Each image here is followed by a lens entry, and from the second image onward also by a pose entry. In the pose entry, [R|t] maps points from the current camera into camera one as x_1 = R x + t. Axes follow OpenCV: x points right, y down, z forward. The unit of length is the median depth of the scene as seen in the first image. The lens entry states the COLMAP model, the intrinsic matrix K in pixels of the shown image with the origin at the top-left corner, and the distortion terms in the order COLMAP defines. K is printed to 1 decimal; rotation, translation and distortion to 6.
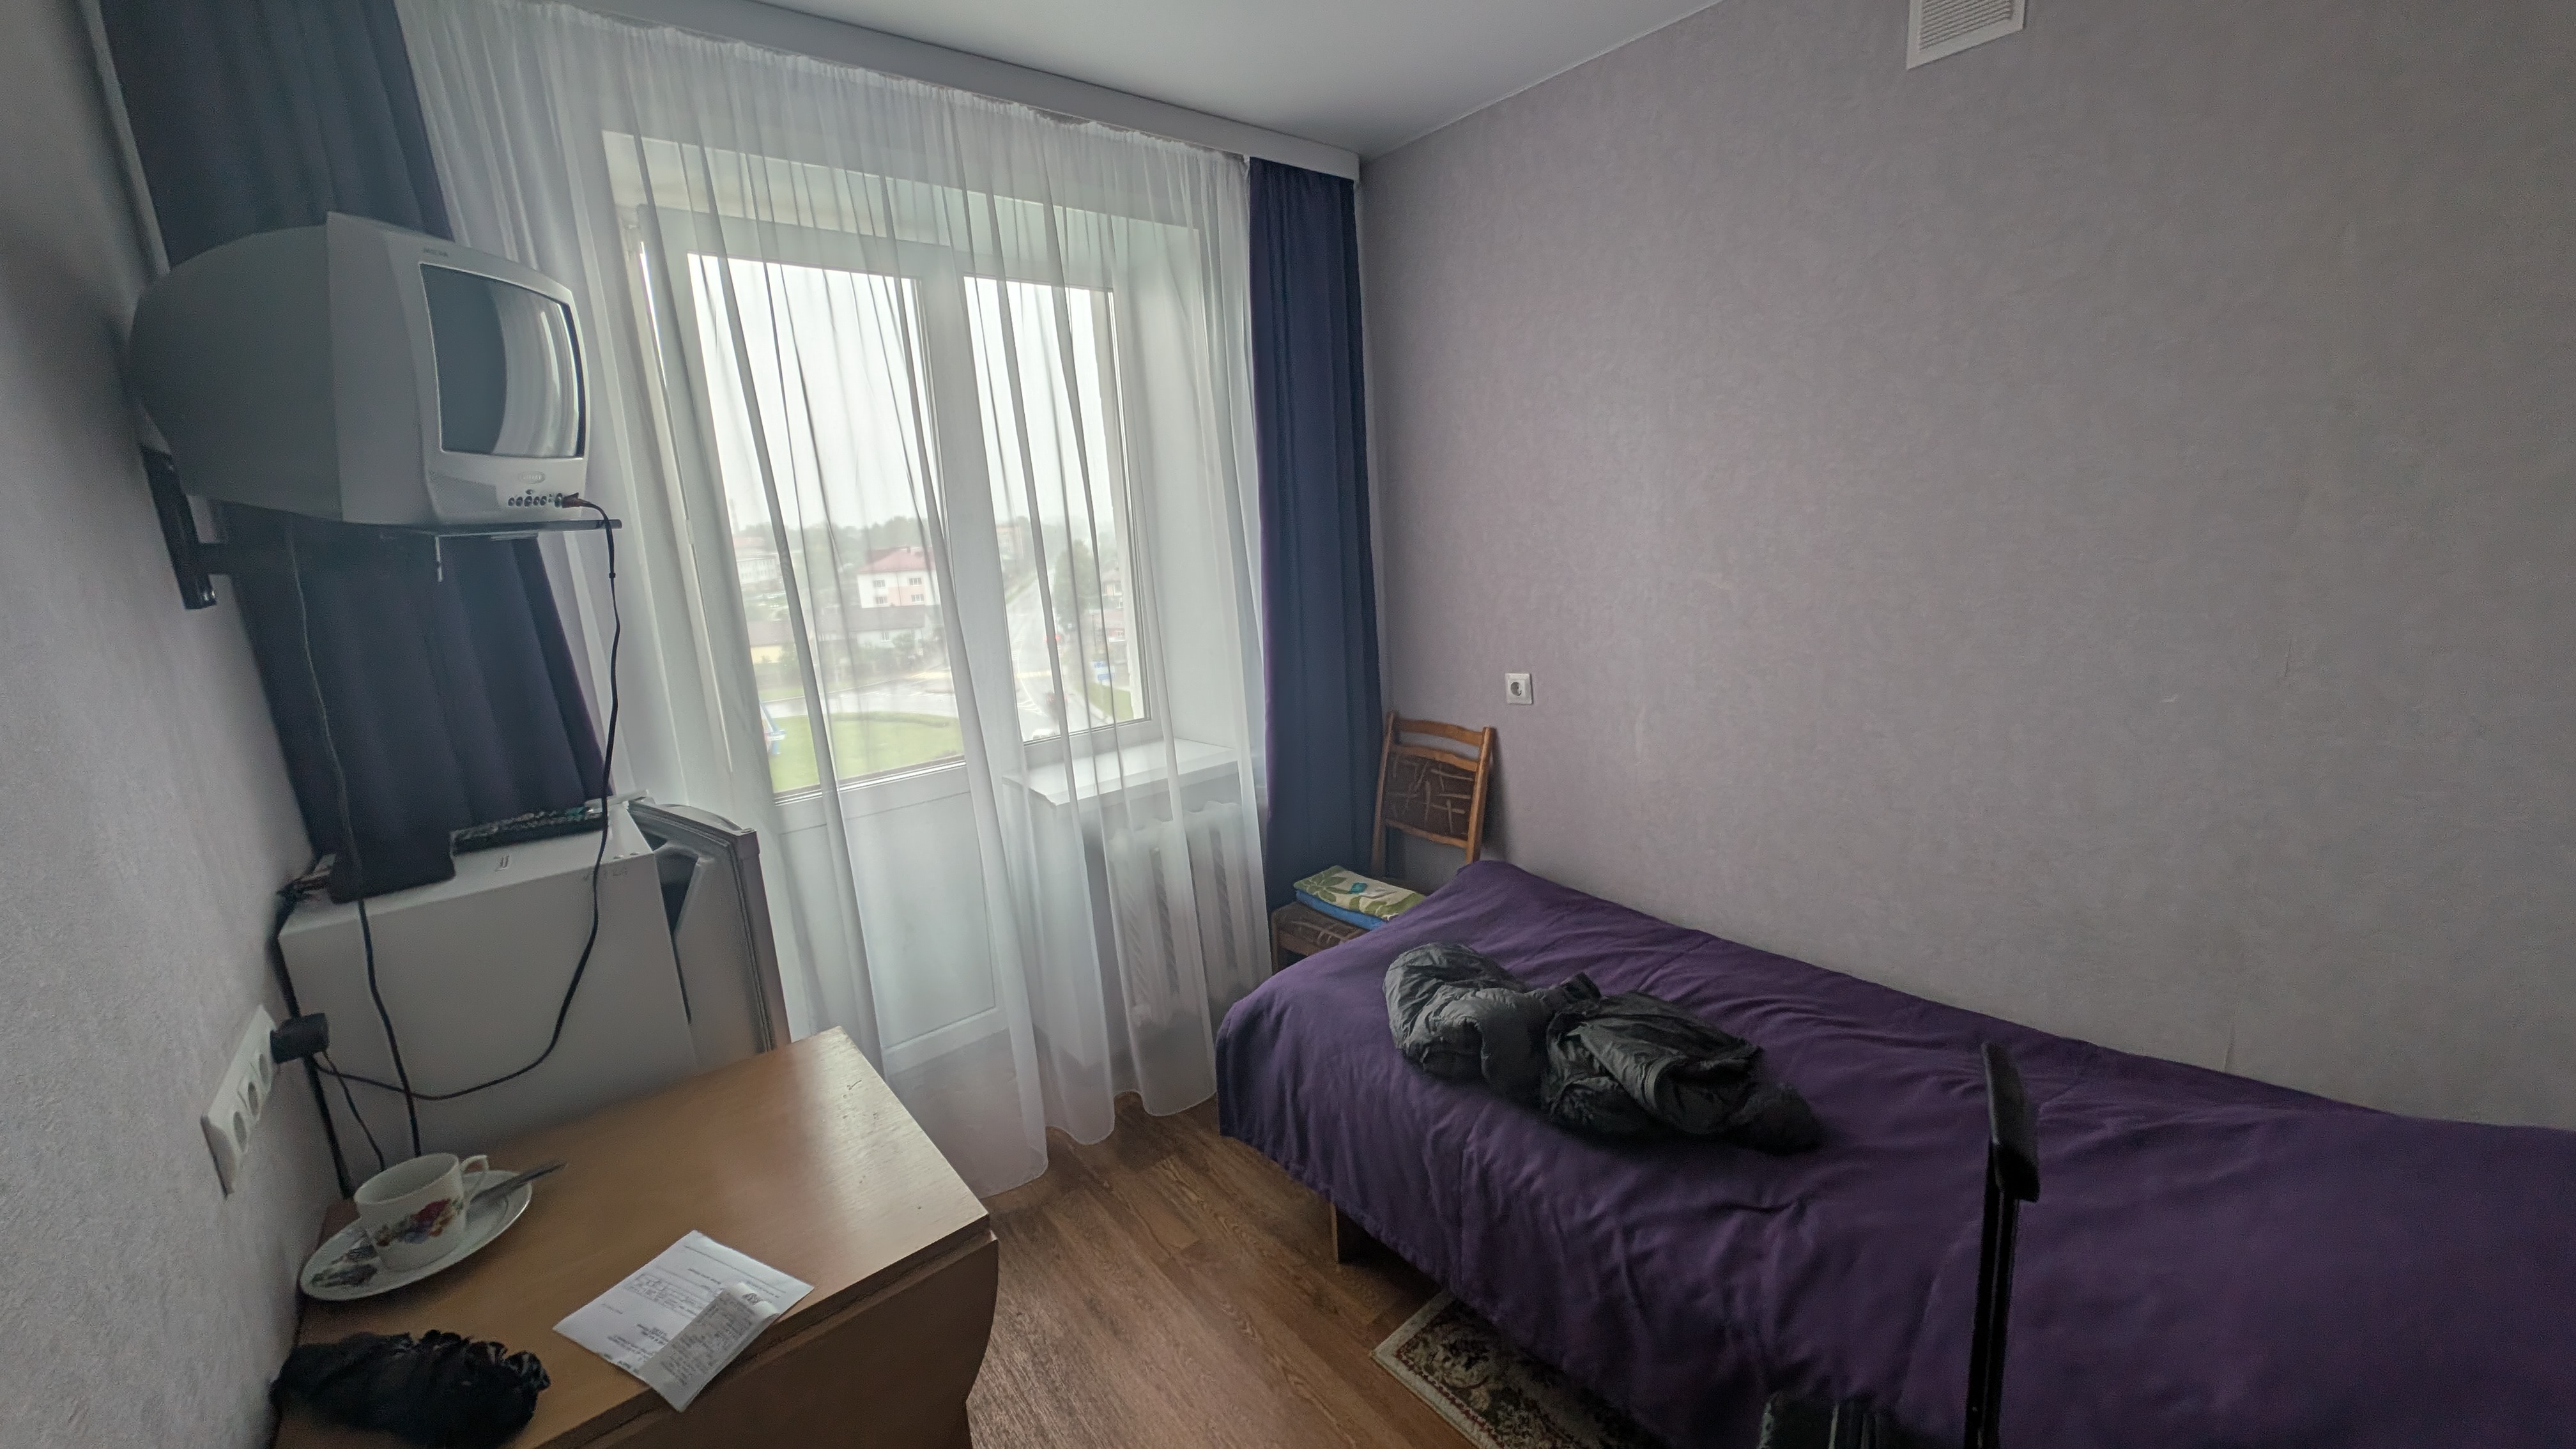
lens RADIAL K [[956.8, 0, 1294.5], [0, 956.8, 724.3], [0, 0, 1]] dist [-0.003475, -0.000536]
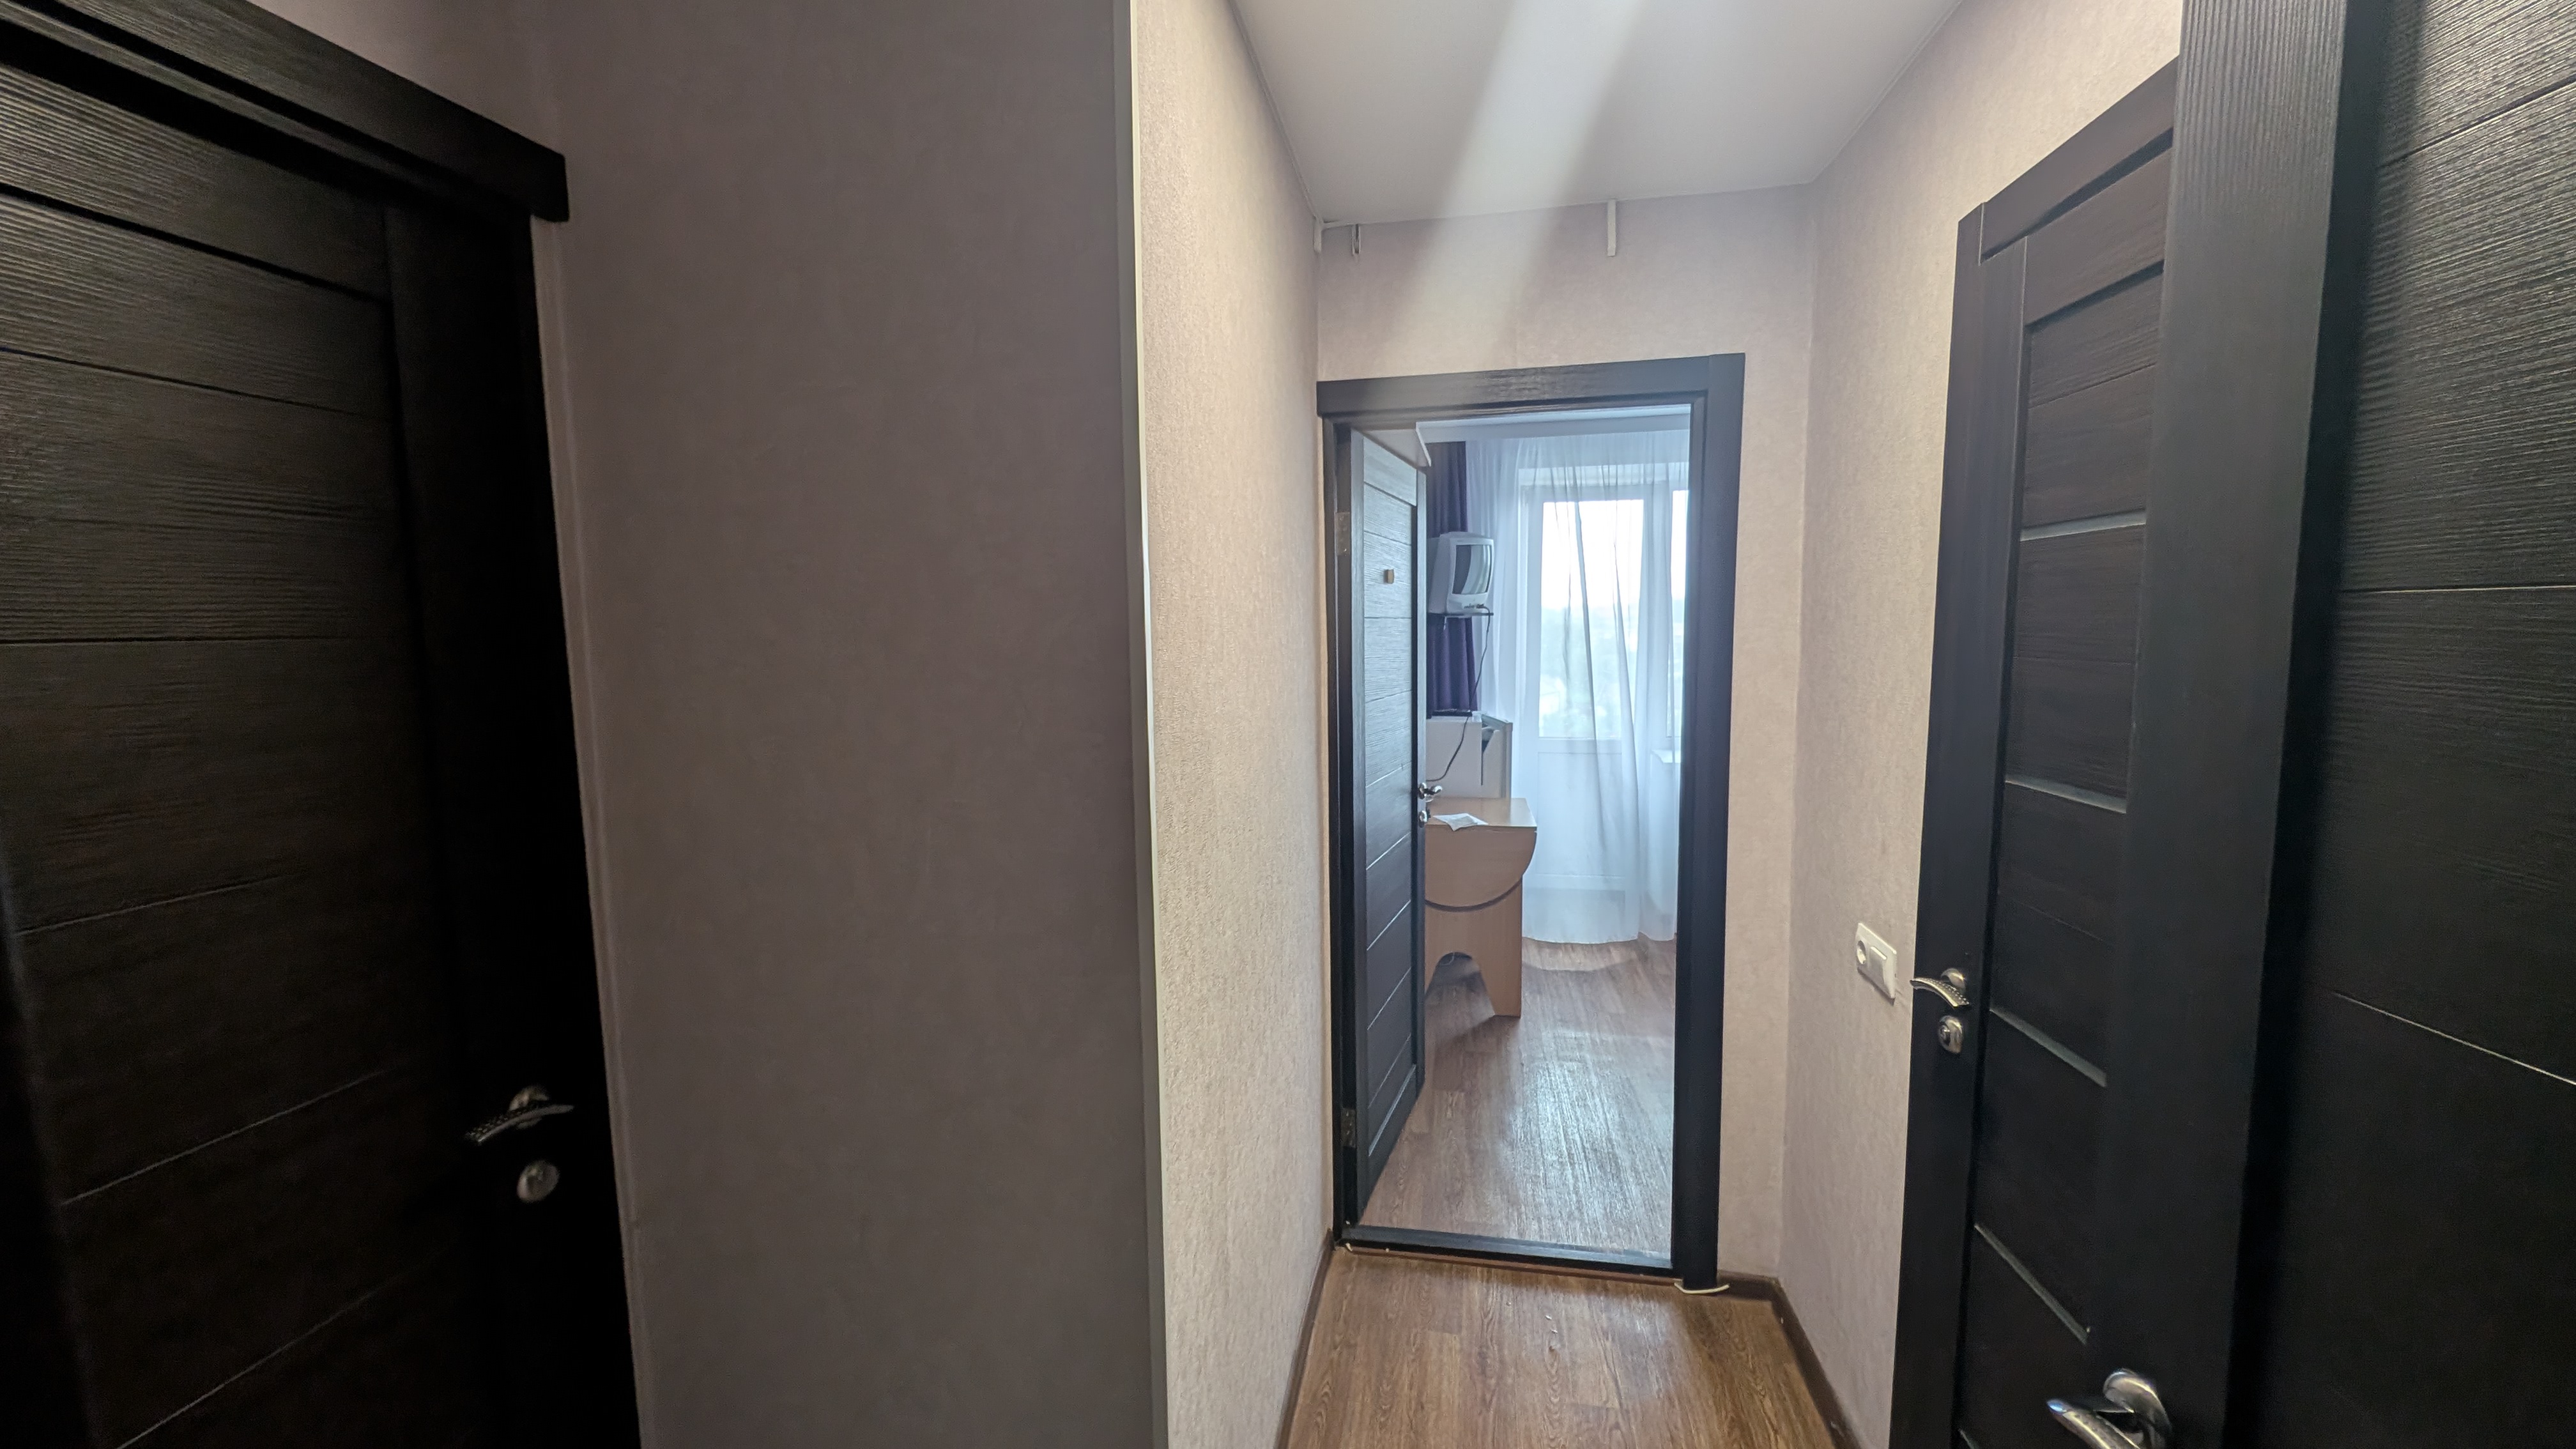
lens RADIAL K [[956.8, 0, 1284.4], [0, 956.8, 722.4], [0, 0, 1]] dist [-0.003475, -0.000536]
pose [[0.644130, 0.119635, -0.755503, 1.182766], [-0.184686, 0.982796, -0.001833, 0.251247], [0.742286, 0.140712, 0.655143, -1.411353]]
